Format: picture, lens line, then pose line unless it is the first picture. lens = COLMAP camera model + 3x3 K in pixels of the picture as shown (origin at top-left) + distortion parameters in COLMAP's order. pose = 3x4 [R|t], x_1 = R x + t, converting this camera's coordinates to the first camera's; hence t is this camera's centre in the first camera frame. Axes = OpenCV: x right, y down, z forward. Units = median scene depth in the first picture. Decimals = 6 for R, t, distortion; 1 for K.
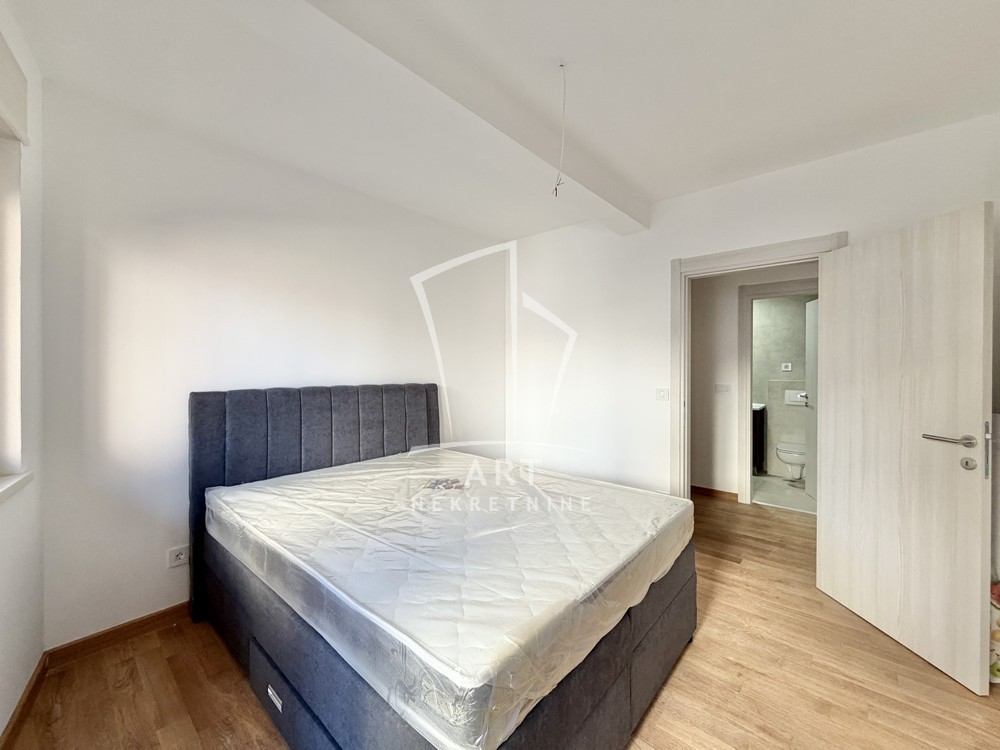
lens RADIAL K [[403.9, 0, 500.4], [0, 403.9, 372.9], [0, 0, 1]] dist [-0.004192, -0.000360]
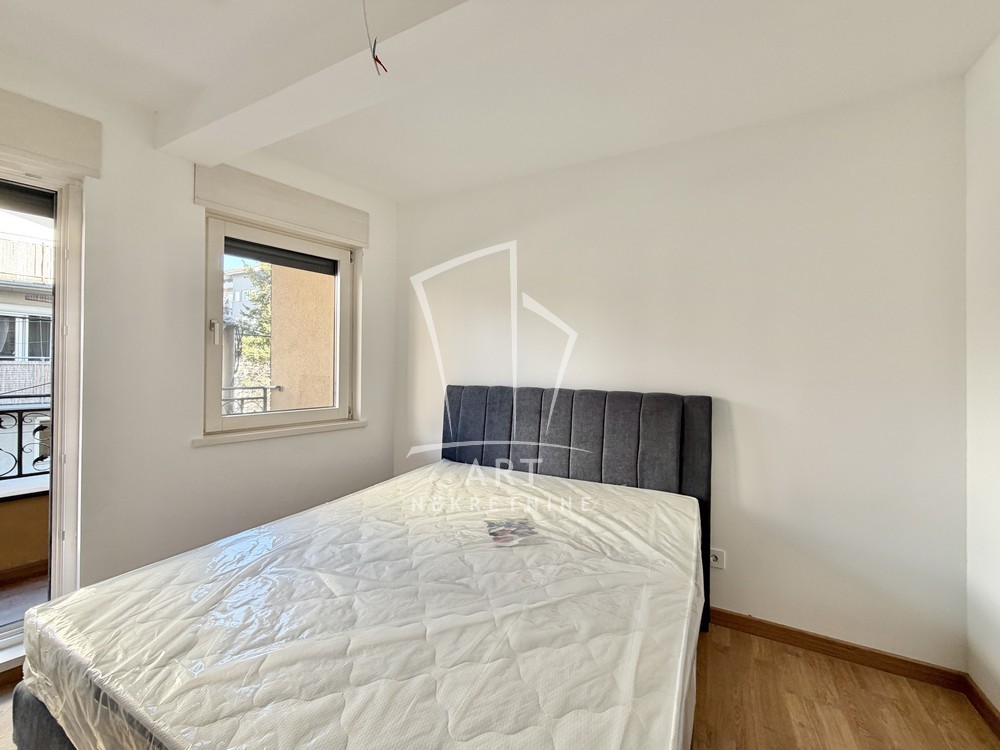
lens RADIAL K [[403.9, 0, 501.2], [0, 403.9, 372.0], [0, 0, 1]] dist [-0.004192, -0.000360]
pose [[0.213477, 0.011295, -0.976883, 0.548333], [-0.022887, 0.999717, 0.006557, -0.010830], [0.976680, 0.020958, 0.213675, 0.803941]]
